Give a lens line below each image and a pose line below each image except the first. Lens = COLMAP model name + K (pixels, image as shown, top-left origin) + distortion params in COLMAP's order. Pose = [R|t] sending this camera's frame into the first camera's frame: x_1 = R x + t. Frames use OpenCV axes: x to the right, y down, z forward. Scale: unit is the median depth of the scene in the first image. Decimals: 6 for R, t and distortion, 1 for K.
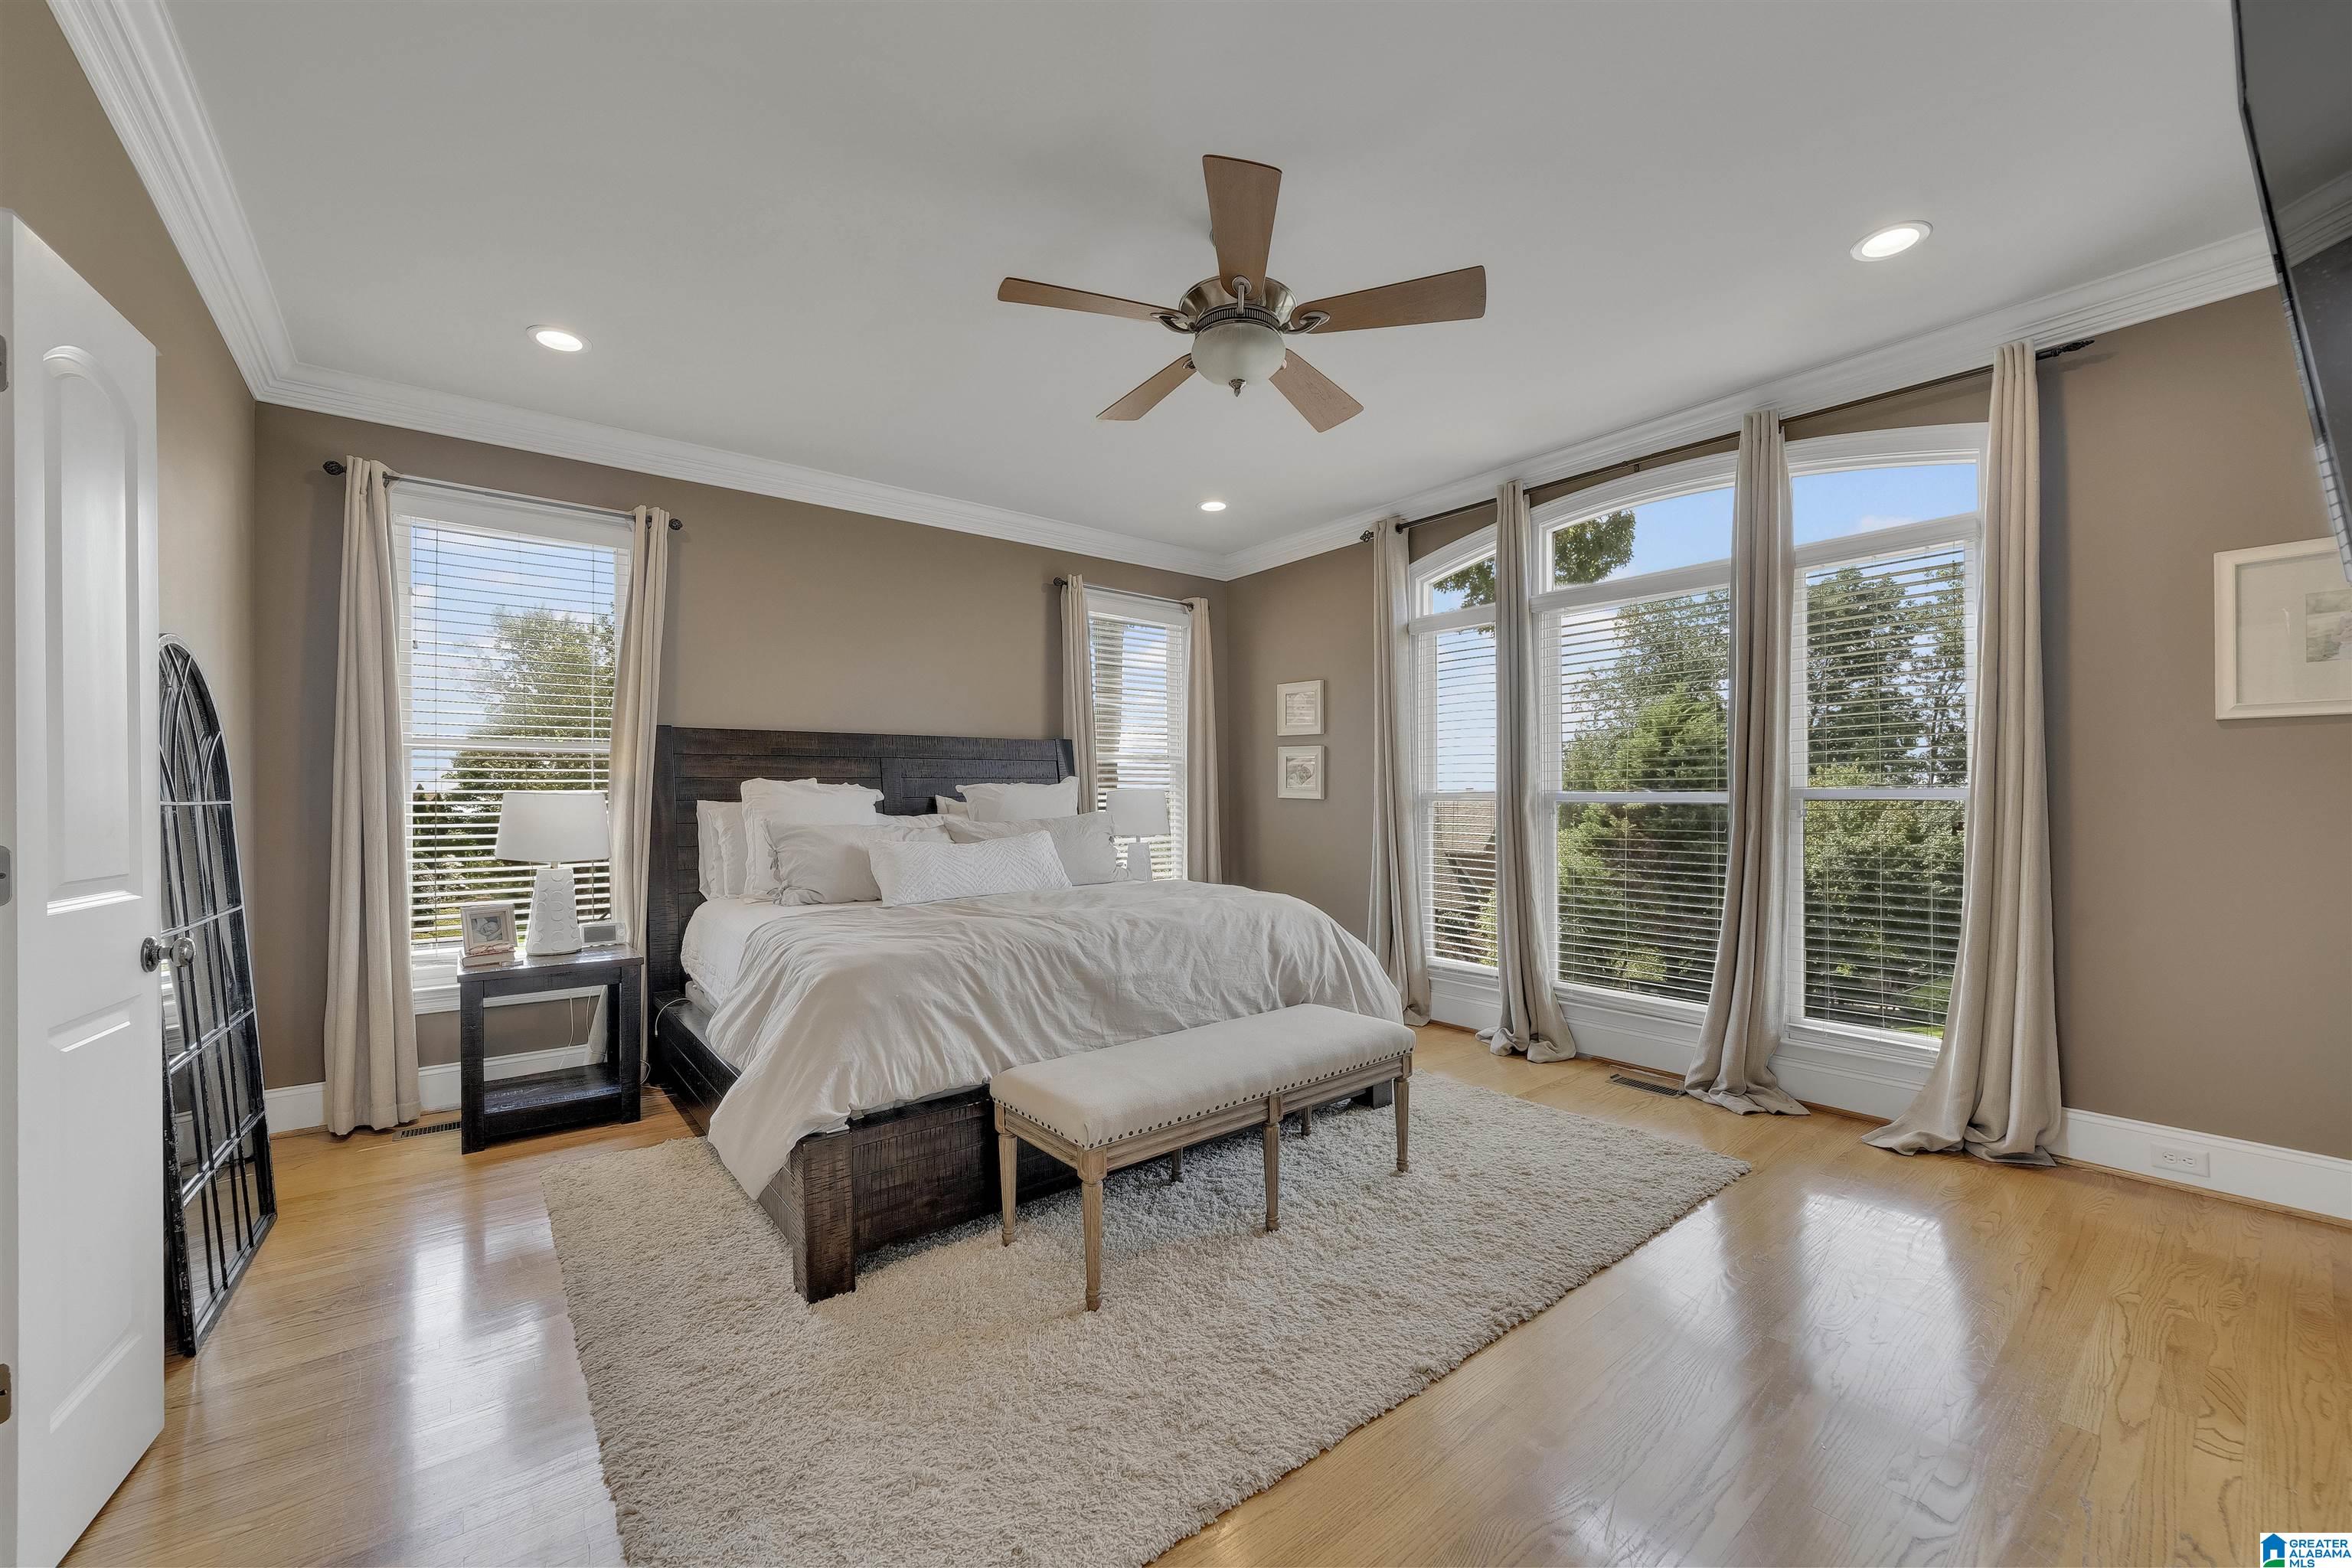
lens RADIAL K [[957.8, 0, 1165.2], [0, 957.8, 802.2], [0, 0, 1]] dist [-0.004002, -0.000111]
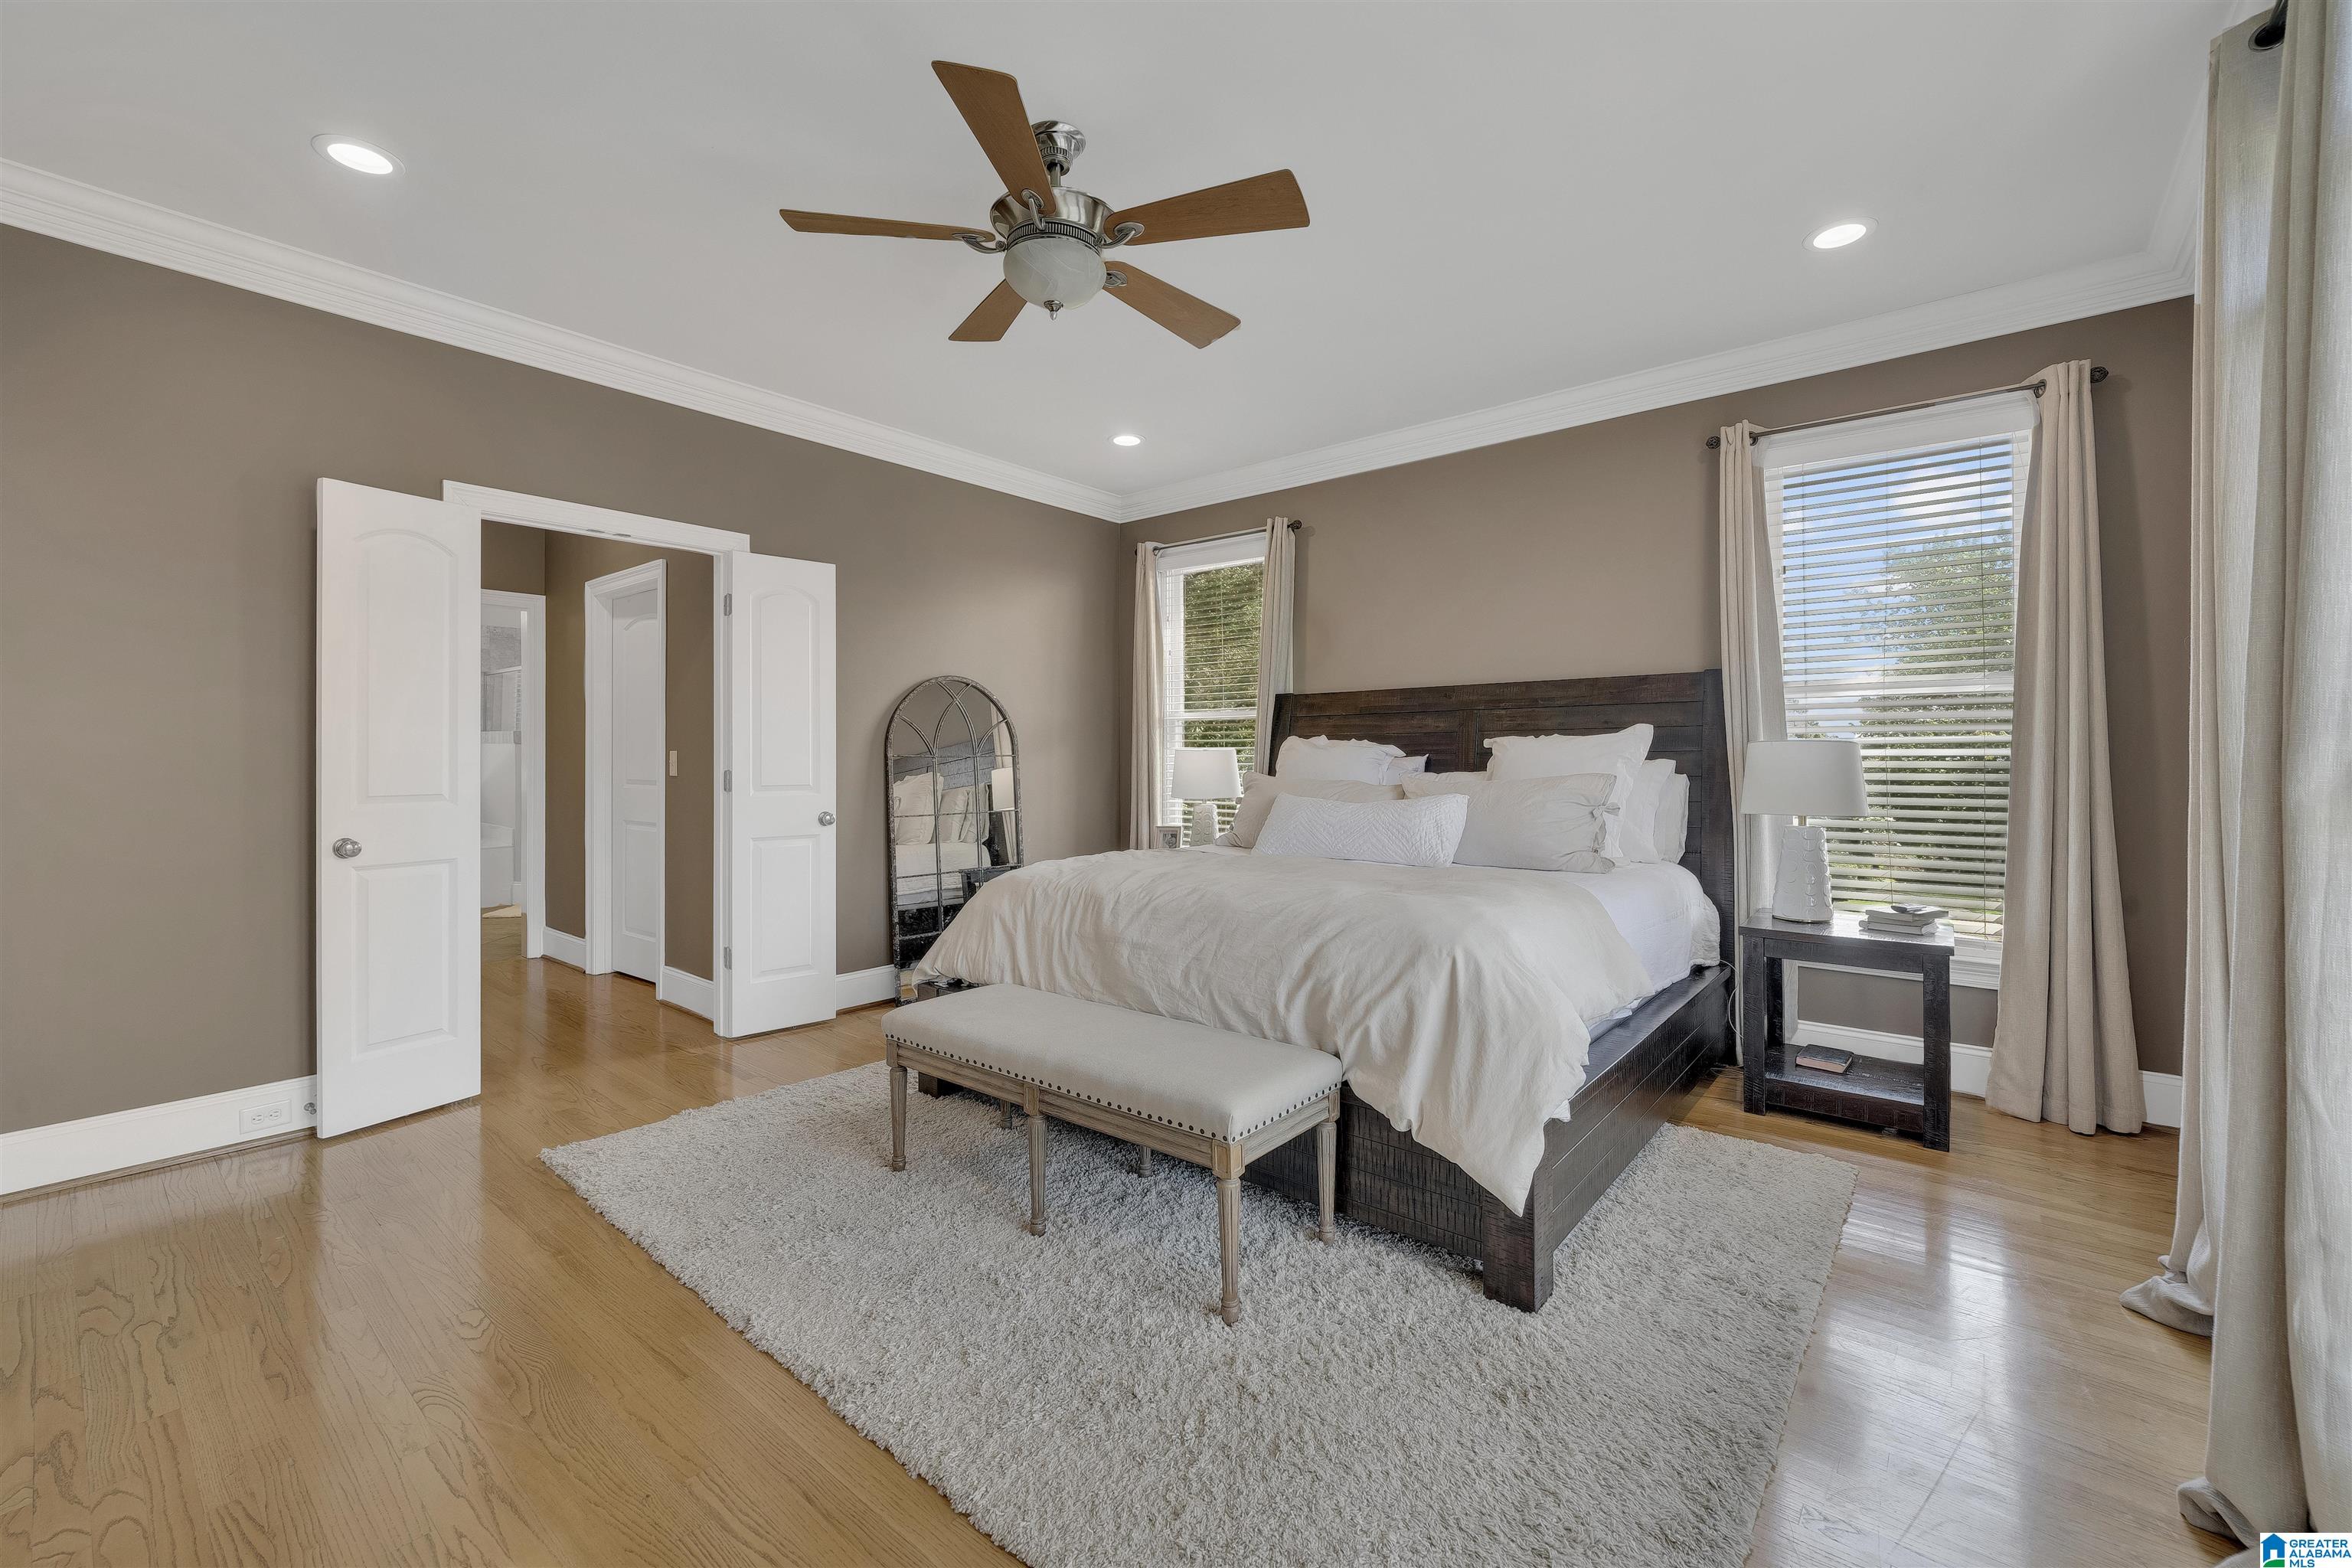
lens RADIAL K [[1071.2, 0, 1163.3], [0, 1071.2, 763.6], [0, 0, 1]] dist [0.005305, 0.001234]
pose [[0.161296, 0.011923, -0.986834, 0.760835], [-0.000467, 0.999928, 0.012005, -0.008086], [0.986906, -0.001475, 0.161290, 0.638126]]
